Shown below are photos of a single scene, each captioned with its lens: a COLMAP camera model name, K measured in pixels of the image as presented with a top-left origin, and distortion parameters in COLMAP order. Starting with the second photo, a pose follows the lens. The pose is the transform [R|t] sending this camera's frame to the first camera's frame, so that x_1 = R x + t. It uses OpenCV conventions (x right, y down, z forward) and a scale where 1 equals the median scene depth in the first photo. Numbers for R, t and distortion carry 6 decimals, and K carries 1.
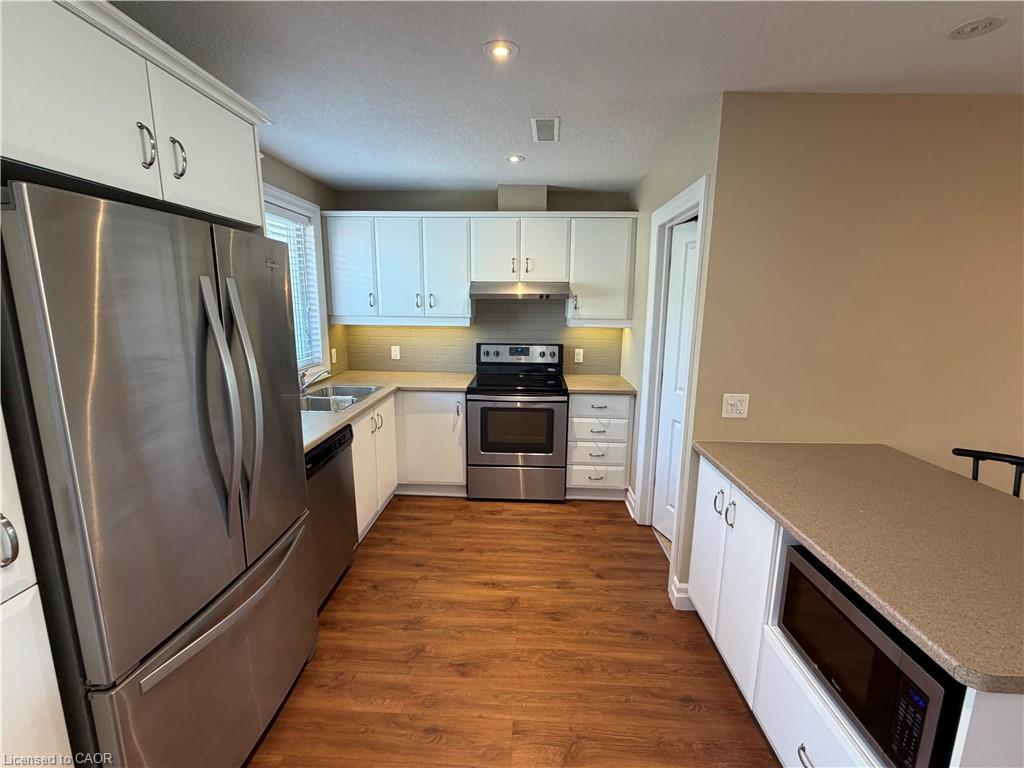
lens RADIAL K [[443.9, 0, 511.8], [0, 443.9, 384.2], [0, 0, 1]] dist [0.002186, 0.001633]
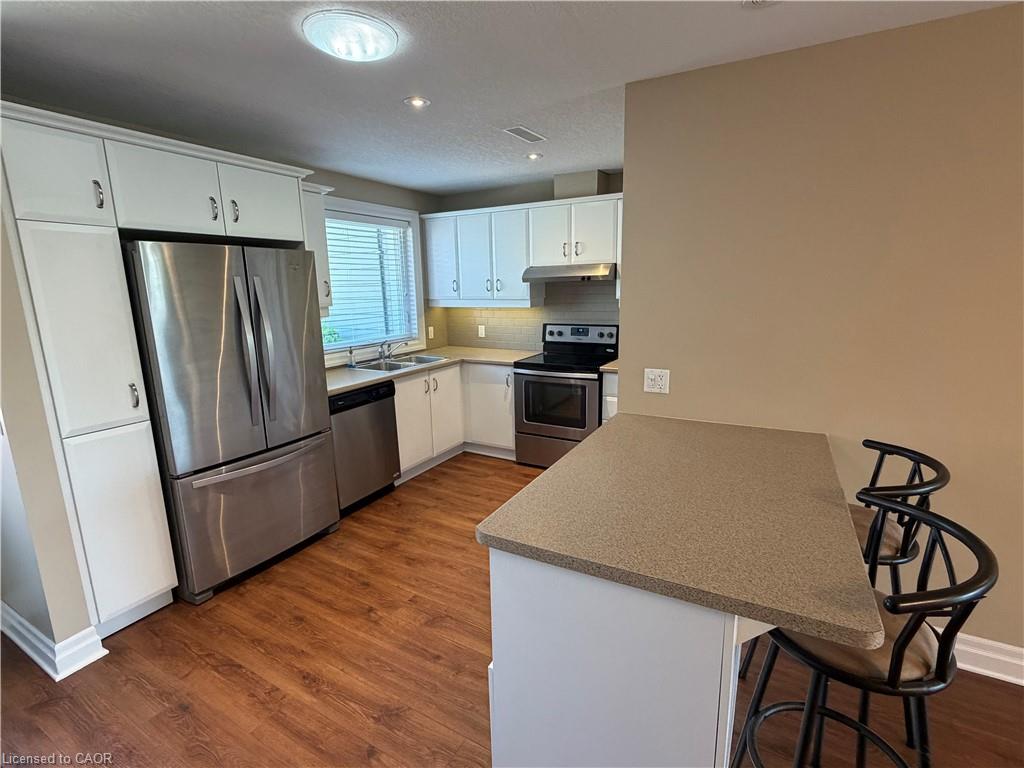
lens RADIAL K [[482.4, 0, 511.0], [0, 482.4, 383.0], [0, 0, 1]] dist [0.004205, -0.000408]
pose [[0.890630, 0.064252, -0.450166, 0.437556], [-0.057233, 0.997934, 0.029201, 0.024888], [0.451112, -0.000243, 0.892467, -0.091486]]
